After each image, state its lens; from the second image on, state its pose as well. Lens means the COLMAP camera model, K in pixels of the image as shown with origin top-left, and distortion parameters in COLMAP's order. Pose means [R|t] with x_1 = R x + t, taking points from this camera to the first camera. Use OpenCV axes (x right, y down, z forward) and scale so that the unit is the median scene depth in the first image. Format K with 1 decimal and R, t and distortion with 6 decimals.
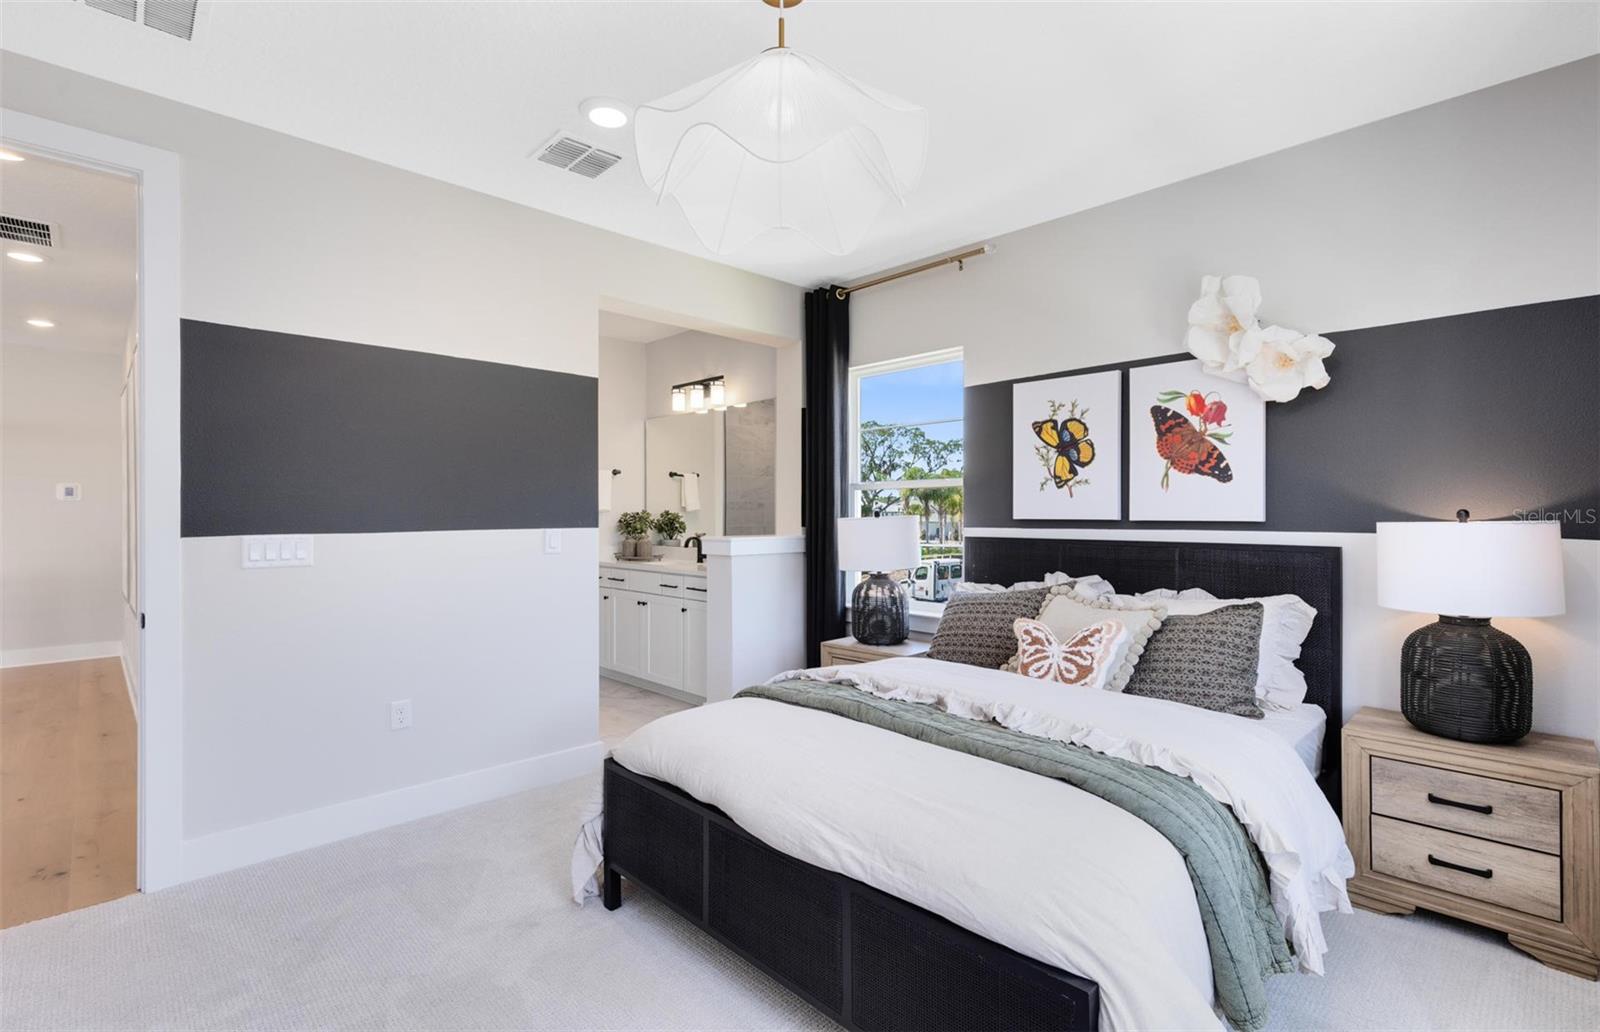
lens RADIAL K [[729.9, 0, 806.0], [0, 729.9, 513.9], [0, 0, 1]] dist [-0.000329, 0.002257]
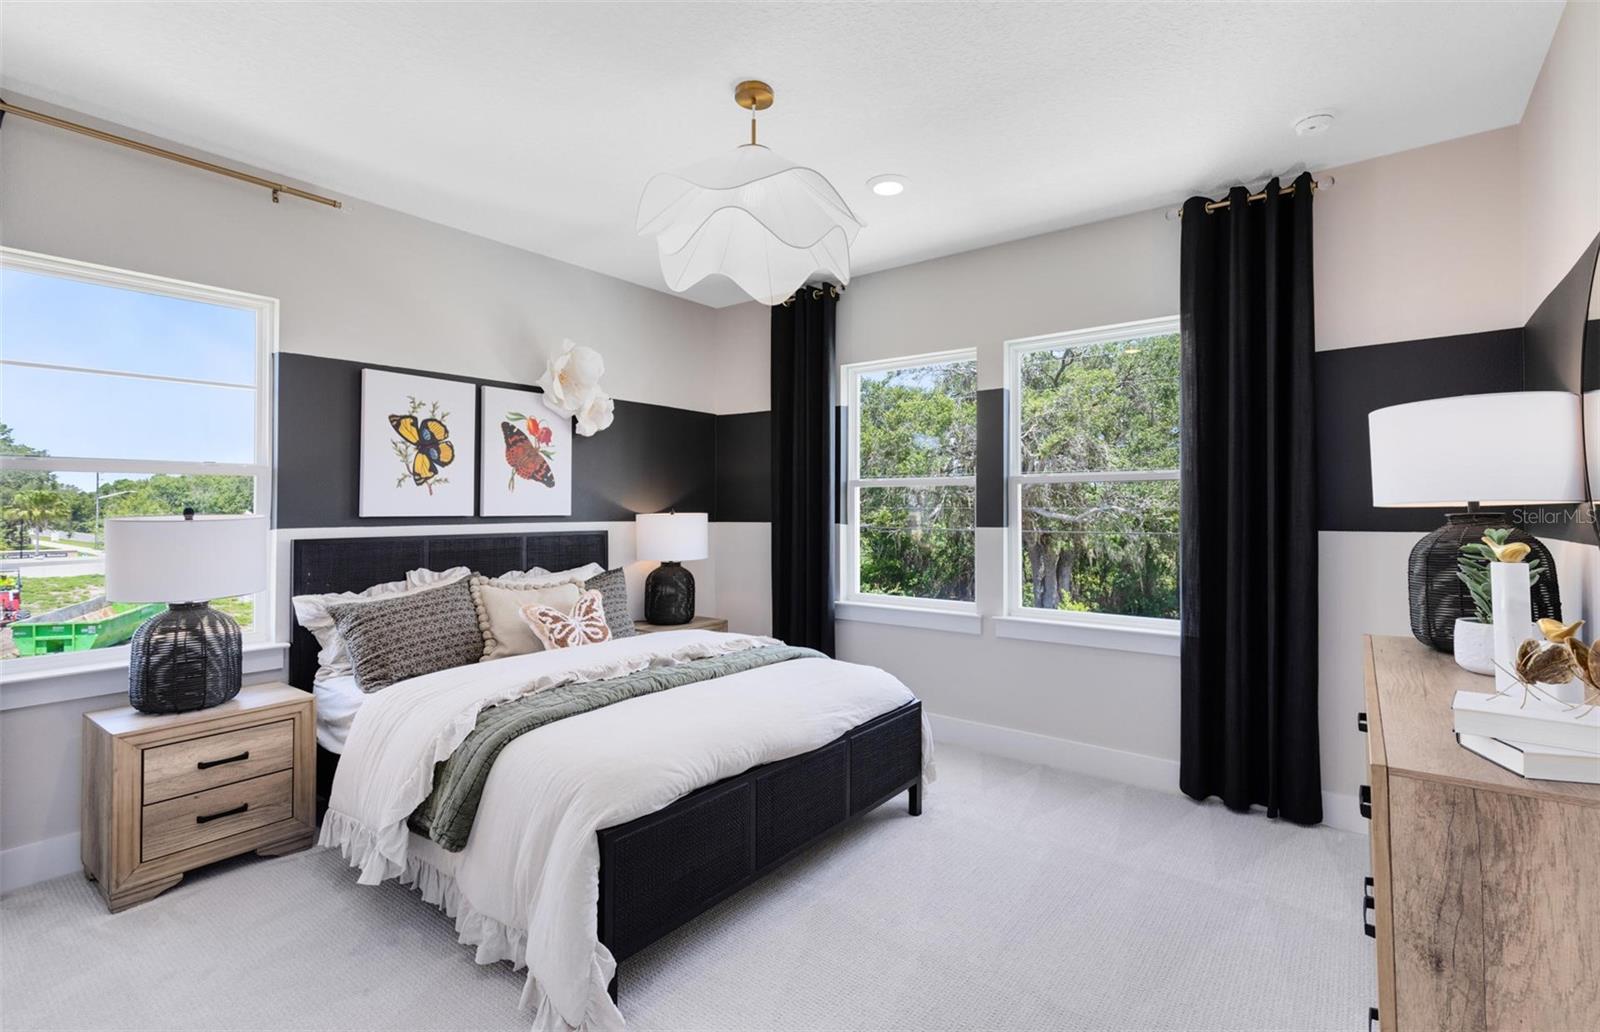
lens RADIAL K [[729.9, 0, 805.5], [0, 729.9, 508.0], [0, 0, 1]] dist [-0.000329, 0.002257]
pose [[-0.147031, -0.002425, 0.989129, -0.785051], [-0.000337, 0.999997, 0.002402, -0.007103], [-0.989132, 0.000019, -0.147031, 0.668176]]
